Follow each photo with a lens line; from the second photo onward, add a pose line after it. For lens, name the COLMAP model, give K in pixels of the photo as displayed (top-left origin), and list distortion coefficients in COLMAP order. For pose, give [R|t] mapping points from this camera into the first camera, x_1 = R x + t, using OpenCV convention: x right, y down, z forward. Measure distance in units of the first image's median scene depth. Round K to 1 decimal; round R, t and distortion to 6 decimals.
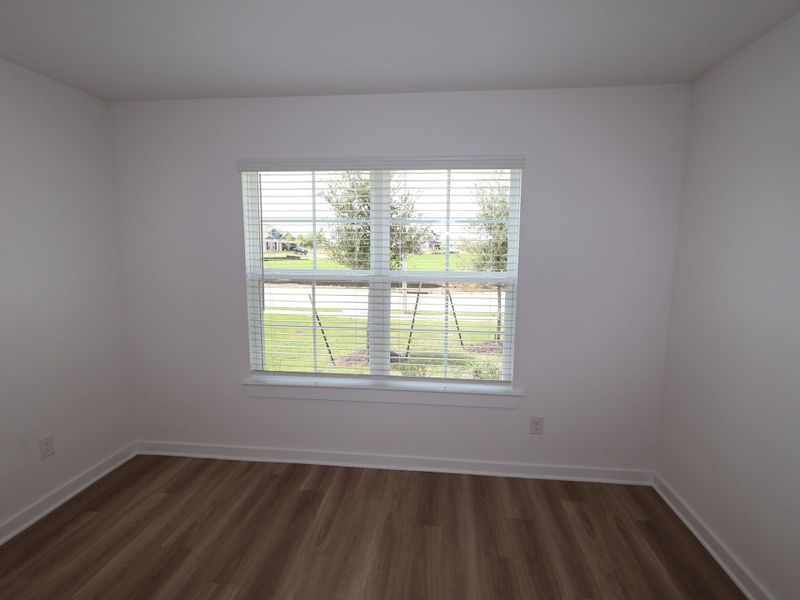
lens RADIAL K [[420.7, 0, 400.3], [0, 420.7, 296.9], [0, 0, 1]] dist [-0.002271, 0.000671]
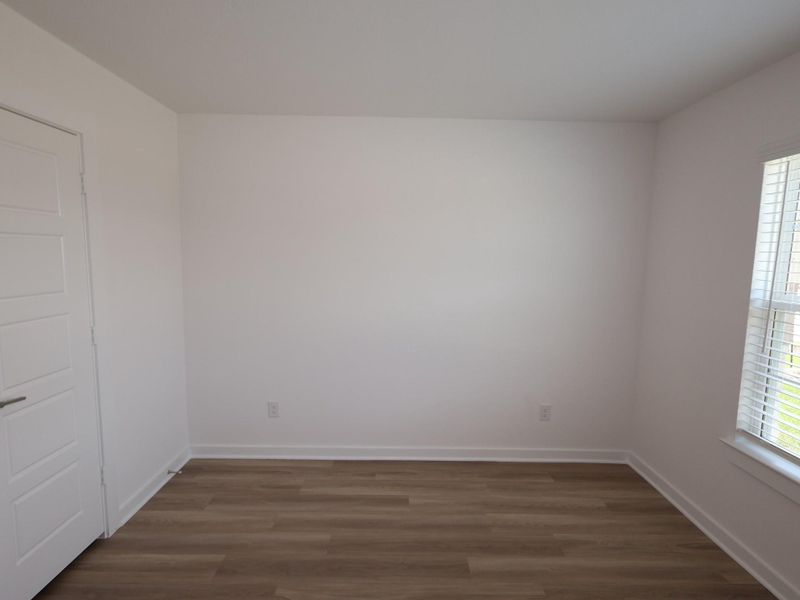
lens RADIAL K [[420.7, 0, 398.9], [0, 420.7, 300.3], [0, 0, 1]] dist [-0.002271, 0.000671]
pose [[0.120749, 0.108754, -0.986708, 0.311925], [-0.143329, 0.985475, 0.091078, -0.033388], [0.982281, 0.130427, 0.134583, 0.311790]]
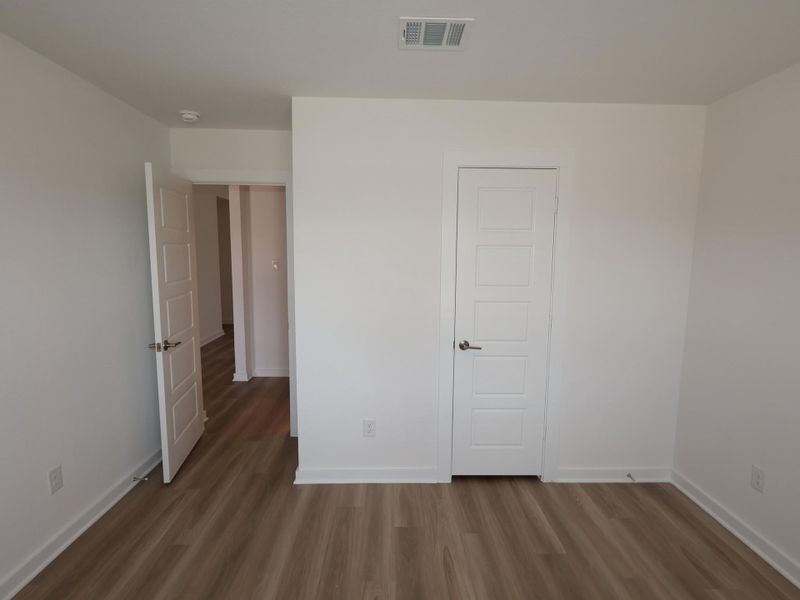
lens RADIAL K [[420.7, 0, 400.8], [0, 420.7, 295.5], [0, 0, 1]] dist [-0.002271, 0.000671]
pose [[-0.991102, 0.005902, -0.132977, -0.039838], [-0.025049, 0.972898, 0.229873, -0.104934], [0.130730, 0.231158, -0.964093, 0.791500]]
